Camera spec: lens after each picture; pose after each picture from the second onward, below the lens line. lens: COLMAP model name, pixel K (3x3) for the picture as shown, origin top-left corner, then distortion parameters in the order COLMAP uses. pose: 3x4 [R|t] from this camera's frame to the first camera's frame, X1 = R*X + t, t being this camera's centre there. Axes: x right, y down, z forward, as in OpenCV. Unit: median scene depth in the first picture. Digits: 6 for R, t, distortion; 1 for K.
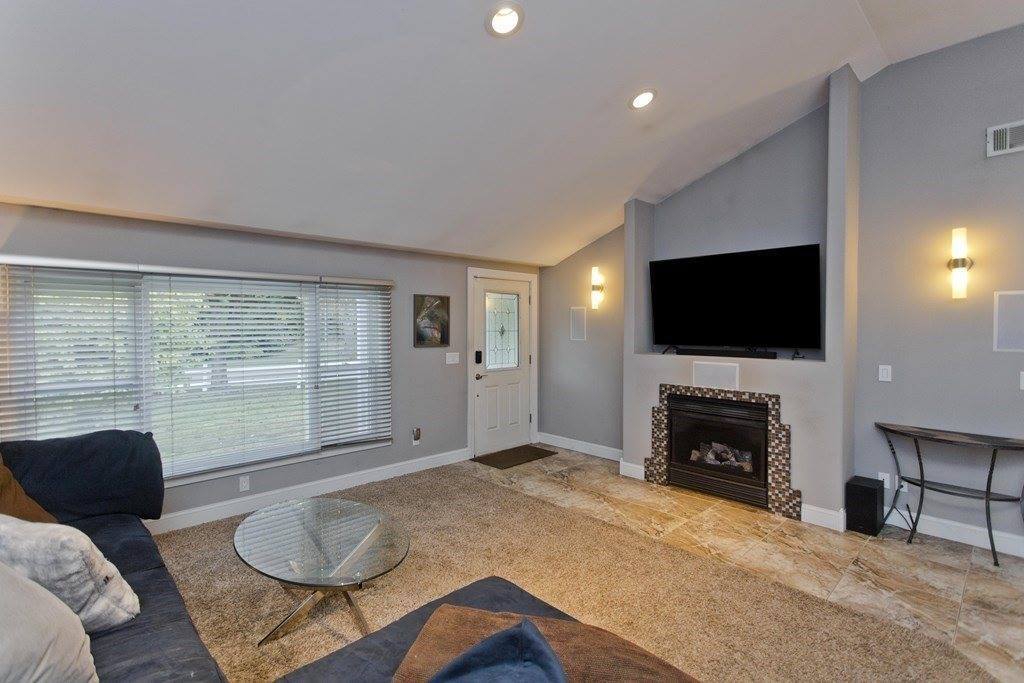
lens RADIAL K [[491.0, 0, 510.1], [0, 491.0, 337.1], [0, 0, 1]] dist [0.001067, 0.001373]
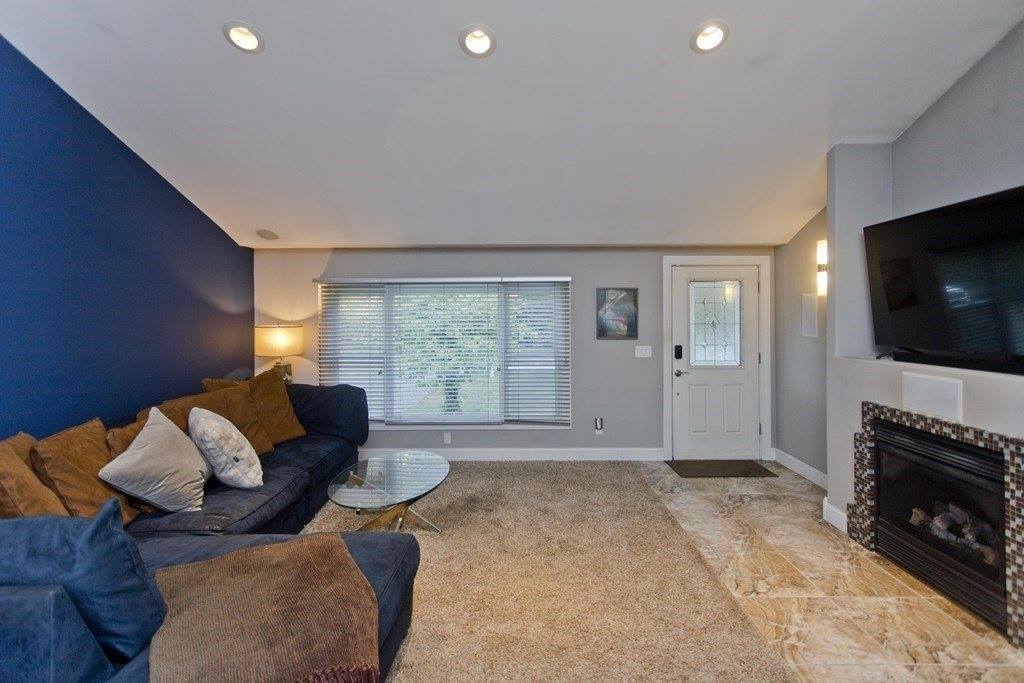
lens RADIAL K [[491.0, 0, 512.6], [0, 491.0, 319.0], [0, 0, 1]] dist [0.001067, 0.001373]
pose [[0.714971, 0.000229, -0.699154, 0.440546], [-0.013226, 0.999825, -0.013197, -0.005911], [0.699029, 0.018683, 0.714849, 0.149615]]
